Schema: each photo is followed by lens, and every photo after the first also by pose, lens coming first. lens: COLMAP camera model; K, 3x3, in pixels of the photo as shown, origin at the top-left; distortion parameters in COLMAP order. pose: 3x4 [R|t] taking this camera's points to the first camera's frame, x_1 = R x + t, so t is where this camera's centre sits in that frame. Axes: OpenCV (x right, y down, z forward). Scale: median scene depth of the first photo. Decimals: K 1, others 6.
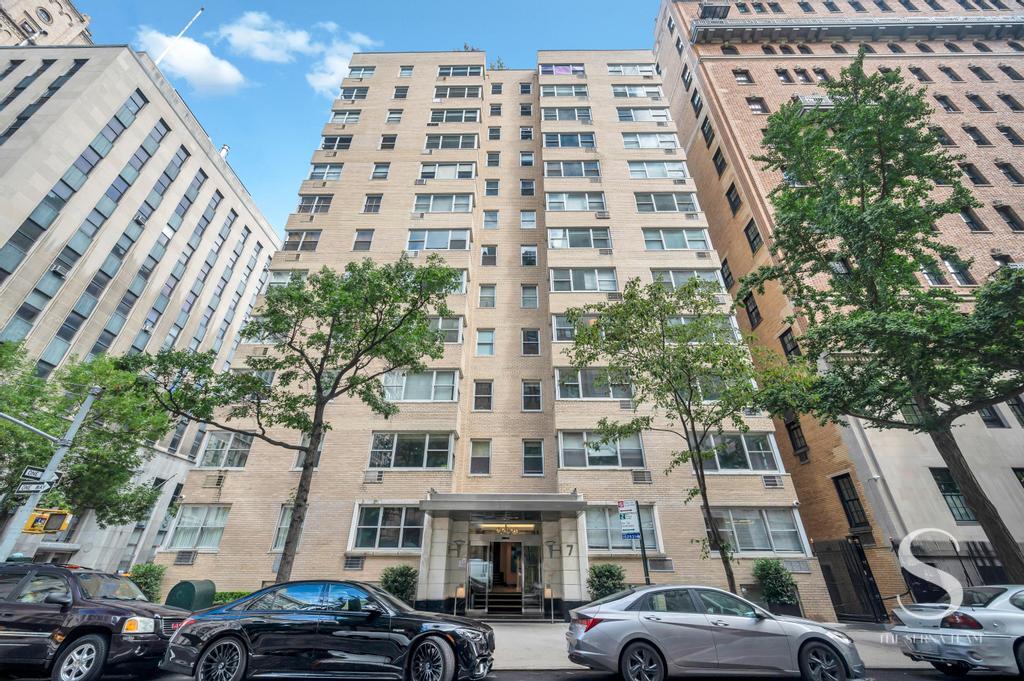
lens RADIAL K [[410.5, 0, 510.5], [0, 410.5, 330.5], [0, 0, 1]] dist [-0.001173, 0.000087]
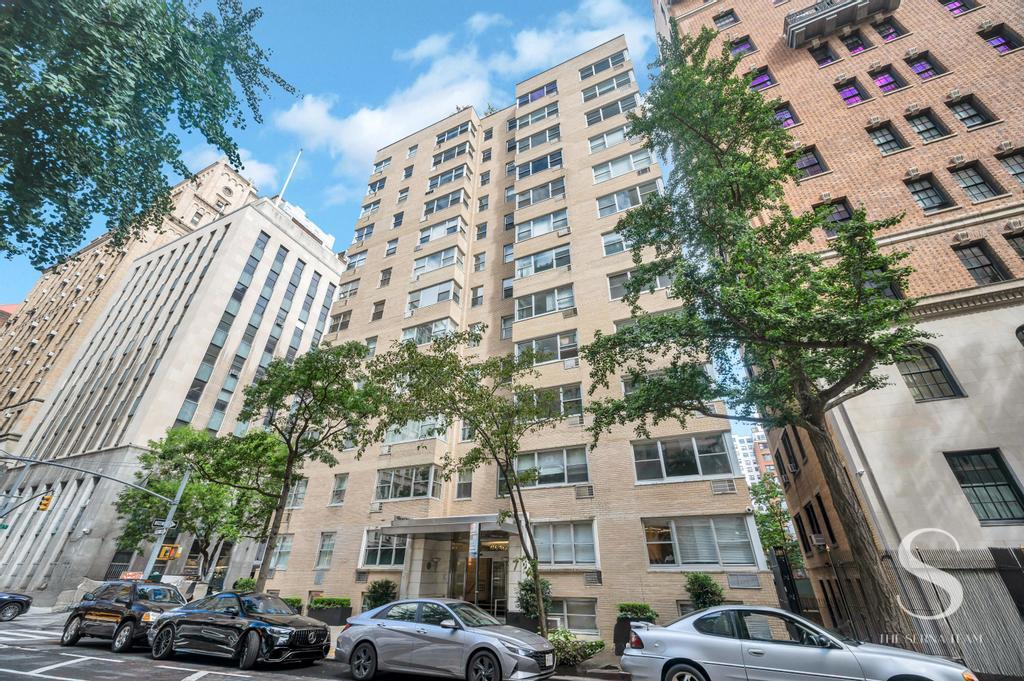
lens RADIAL K [[410.5, 0, 510.5], [0, 410.5, 330.5], [0, 0, 1]] dist [-0.001173, 0.000087]
pose [[0.911518, -0.212028, -0.352389, 0.456071], [0.205617, 0.977029, -0.056002, -0.013146], [0.356169, -0.021410, 0.934176, -0.010014]]
